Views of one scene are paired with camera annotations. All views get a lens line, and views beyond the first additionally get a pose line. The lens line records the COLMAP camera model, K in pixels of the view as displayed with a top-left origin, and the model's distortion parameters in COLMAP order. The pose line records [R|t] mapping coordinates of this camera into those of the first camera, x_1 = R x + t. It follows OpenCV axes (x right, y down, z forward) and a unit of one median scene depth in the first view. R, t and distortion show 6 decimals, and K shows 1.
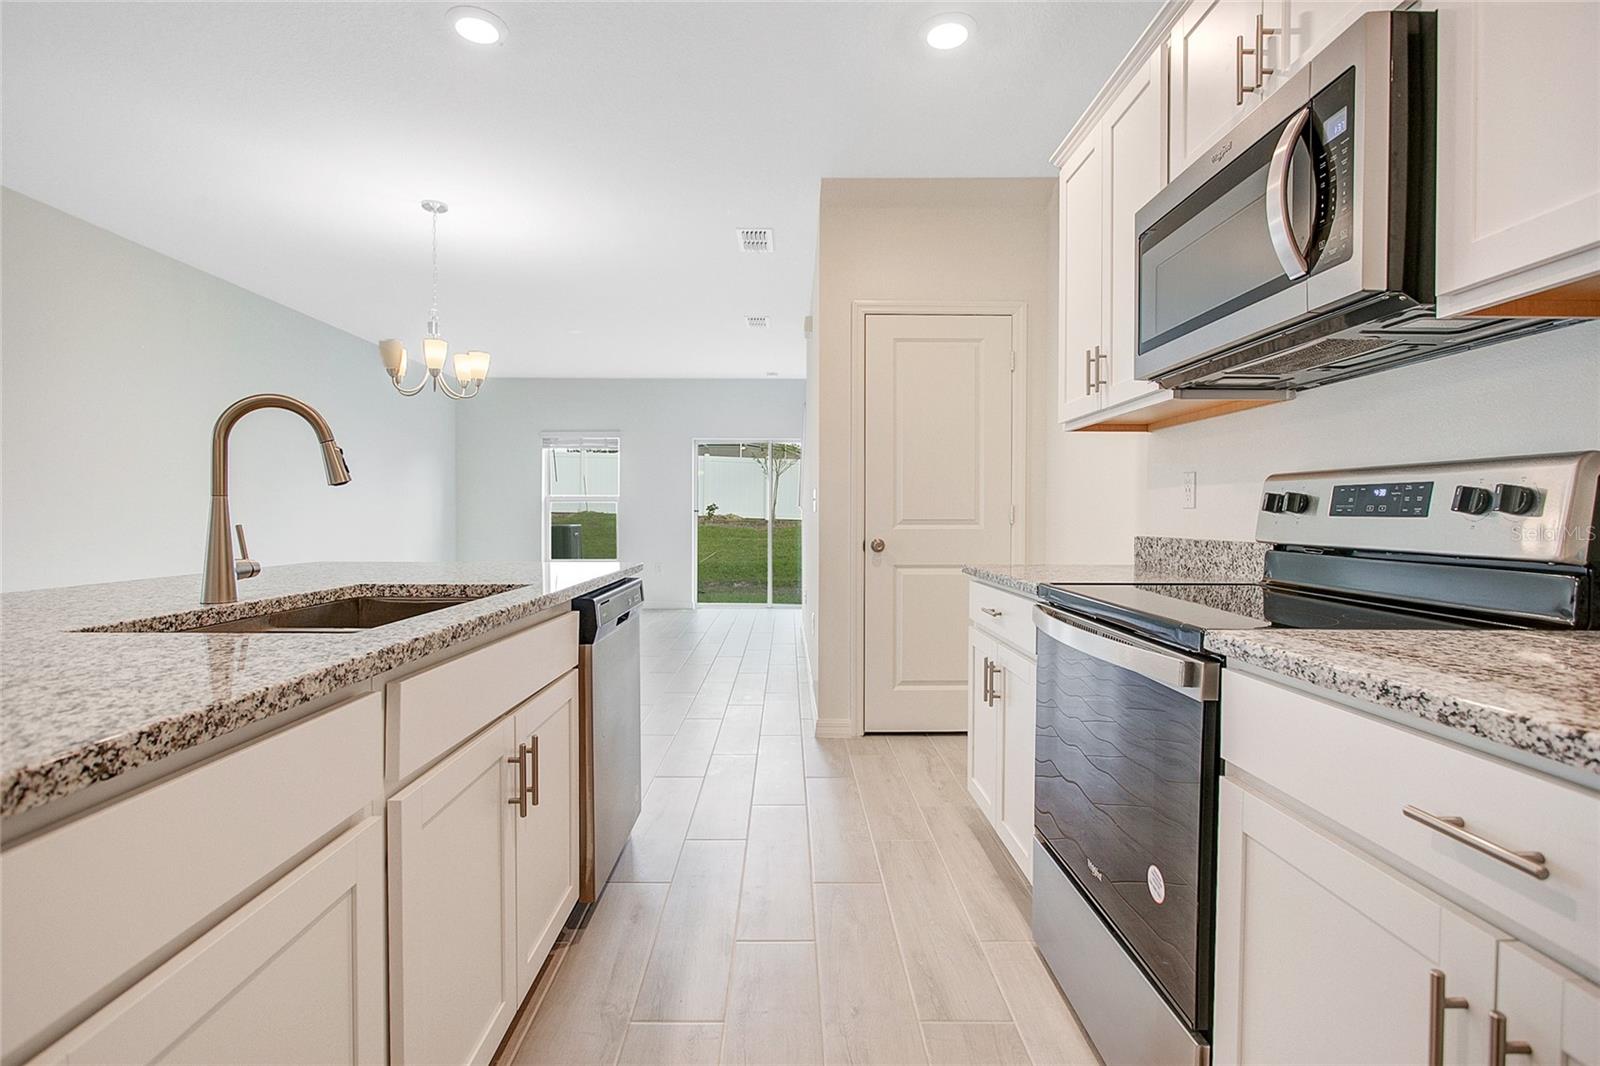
lens RADIAL K [[772.0, 0, 795.9], [0, 772.0, 528.2], [0, 0, 1]] dist [-0.004608, -0.000499]
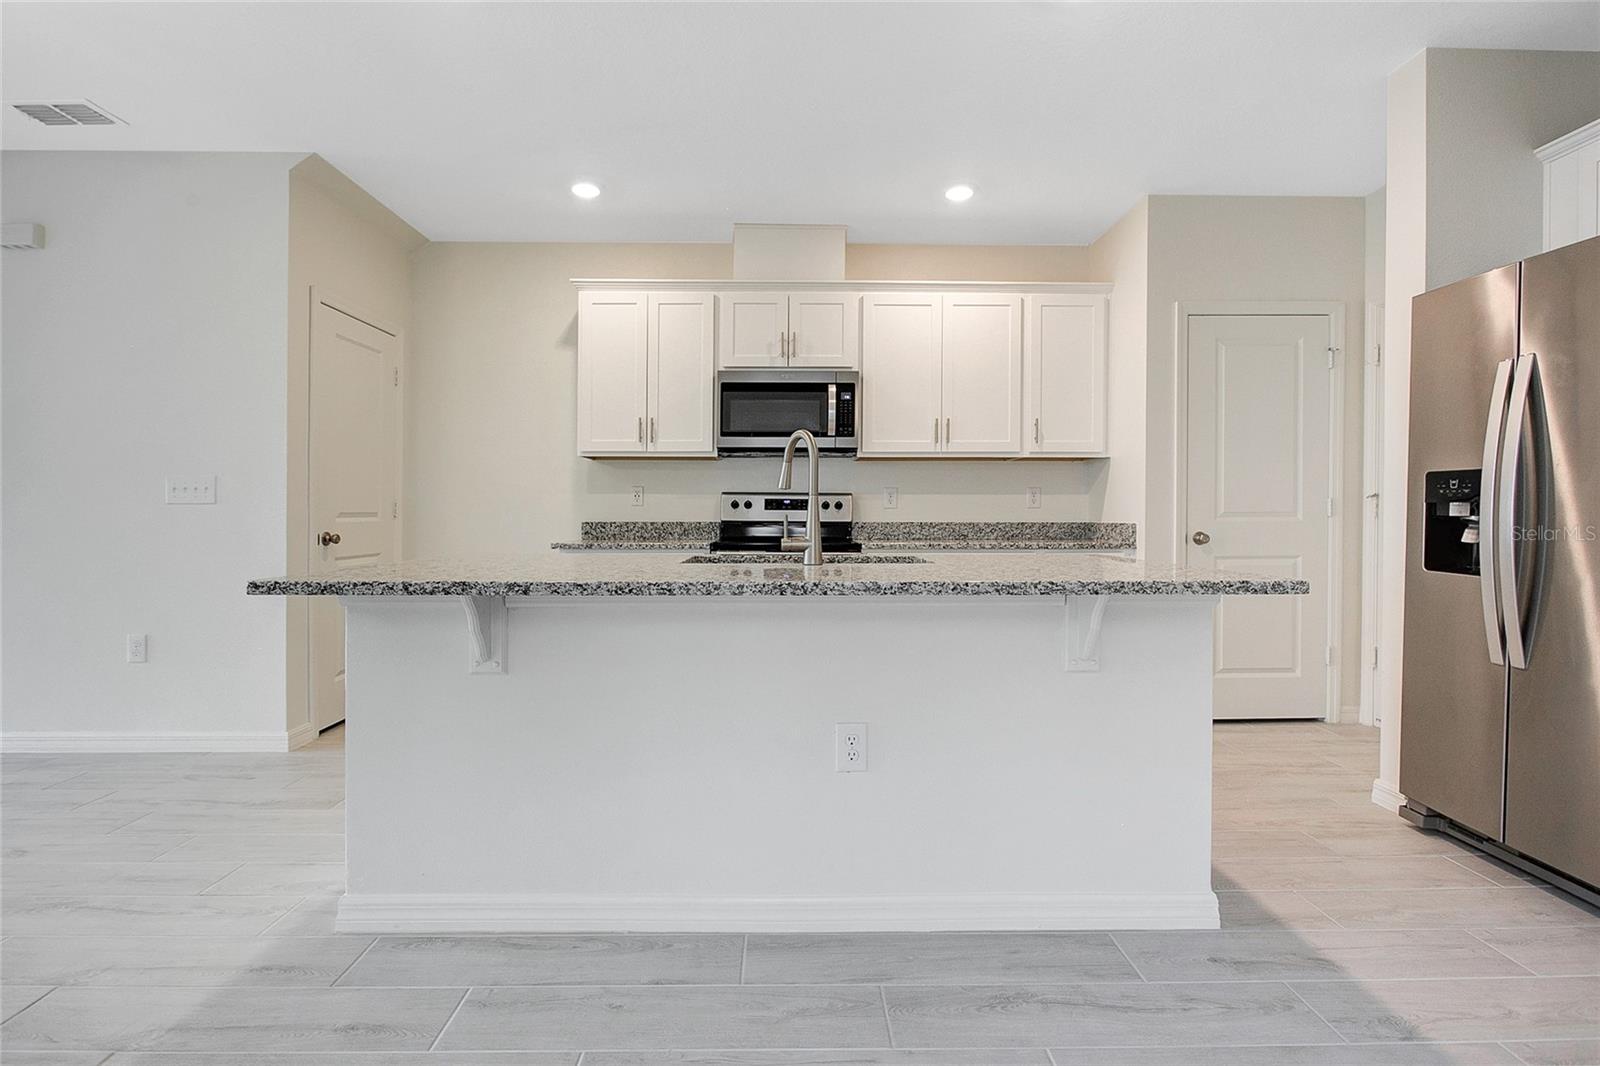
lens RADIAL K [[772.0, 0, 795.9], [0, 772.0, 528.2], [0, 0, 1]] dist [-0.004608, -0.000499]
pose [[-0.005744, -0.020297, 0.999777, -2.146319], [0.014432, 0.999688, 0.020378, -0.005899], [-0.999879, 0.014546, -0.005449, 0.980773]]
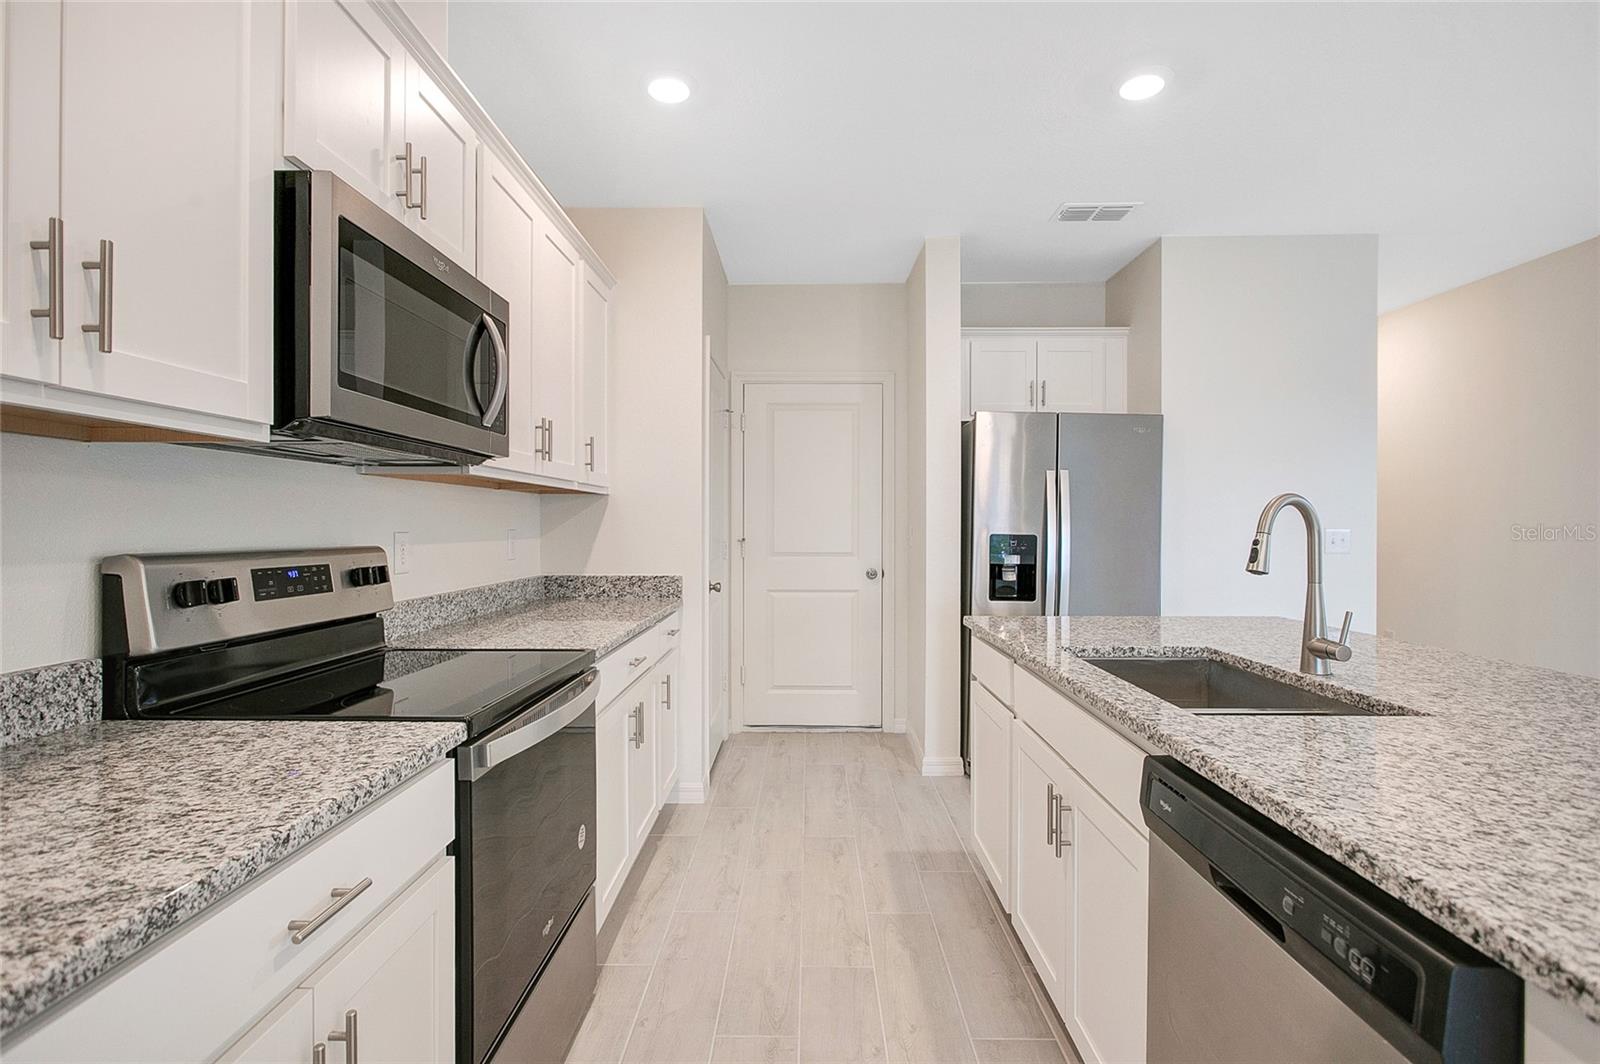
lens RADIAL K [[772.0, 0, 795.9], [0, 772.0, 527.2], [0, 0, 1]] dist [-0.004608, -0.000499]
pose [[-0.999621, -0.004662, 0.027143, 0.012329], [-0.004136, 0.999803, 0.019429, -0.136813], [-0.027228, 0.019310, -0.999443, 2.063535]]
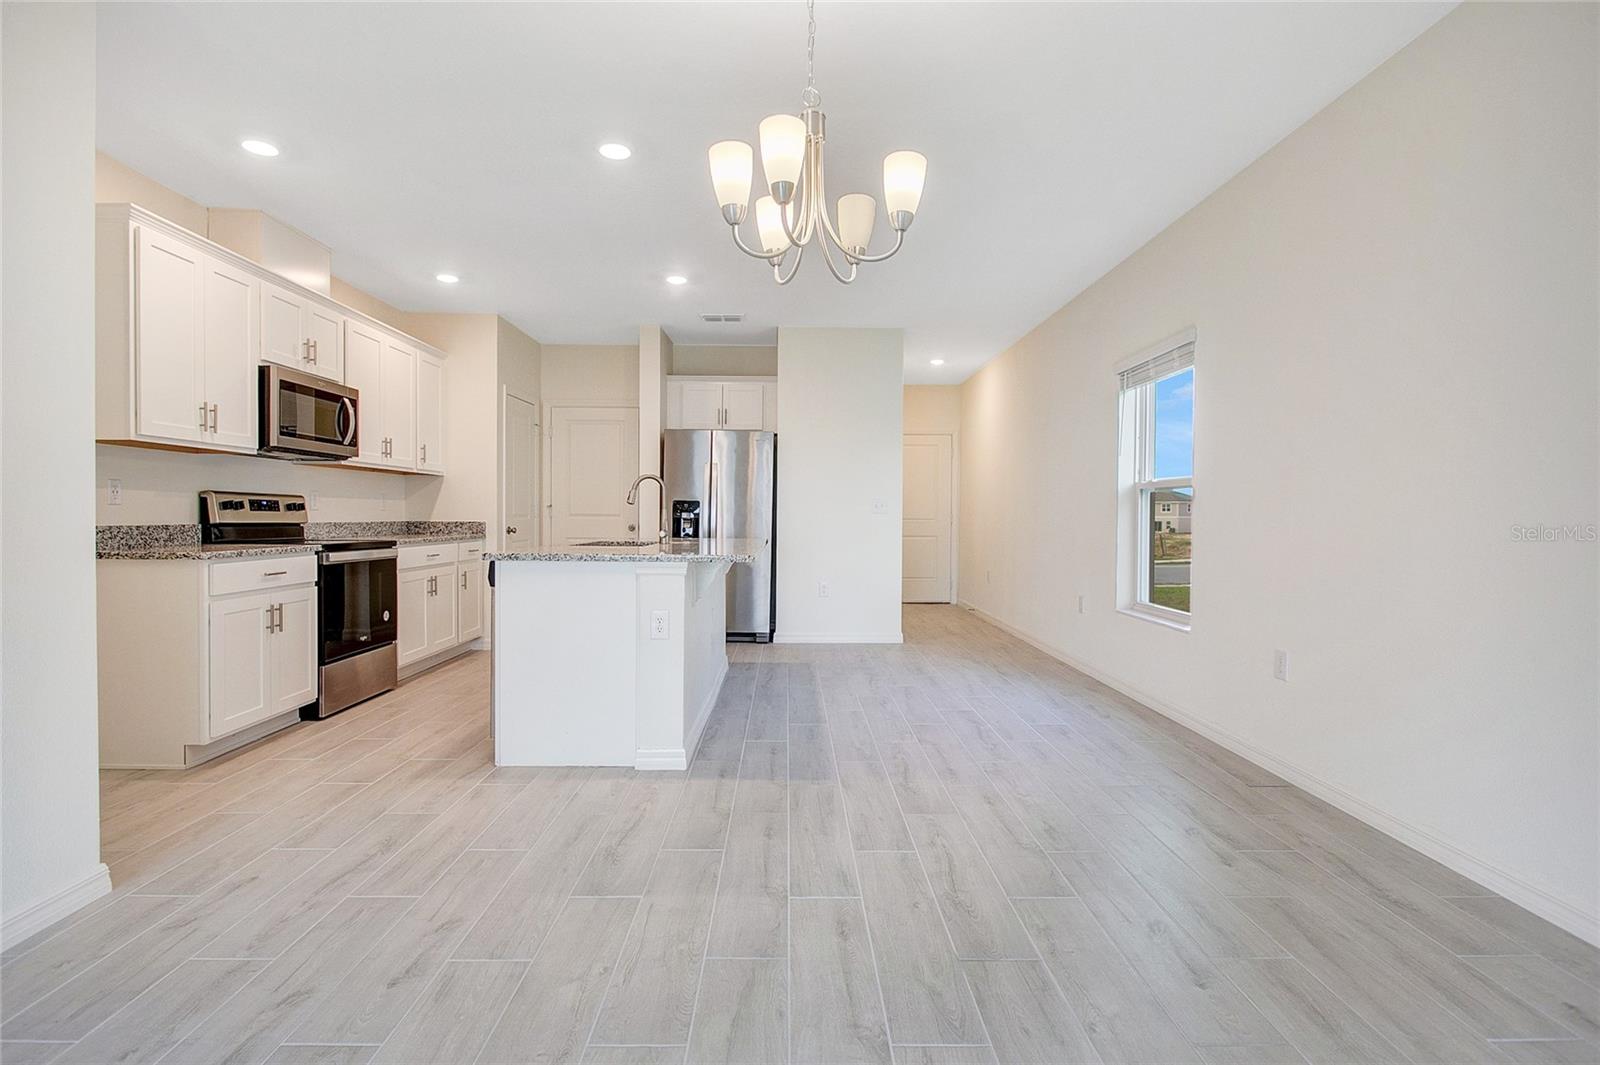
lens RADIAL K [[780.5, 0, 800.0], [0, 780.5, 532.5], [0, 0, 1]] dist [-0.005671, 0.000043]
pose [[-0.999912, -0.011762, -0.006092, -1.192066], [-0.011993, 0.999158, 0.039243, -0.072708], [0.005625, 0.039312, -0.999211, 3.856255]]
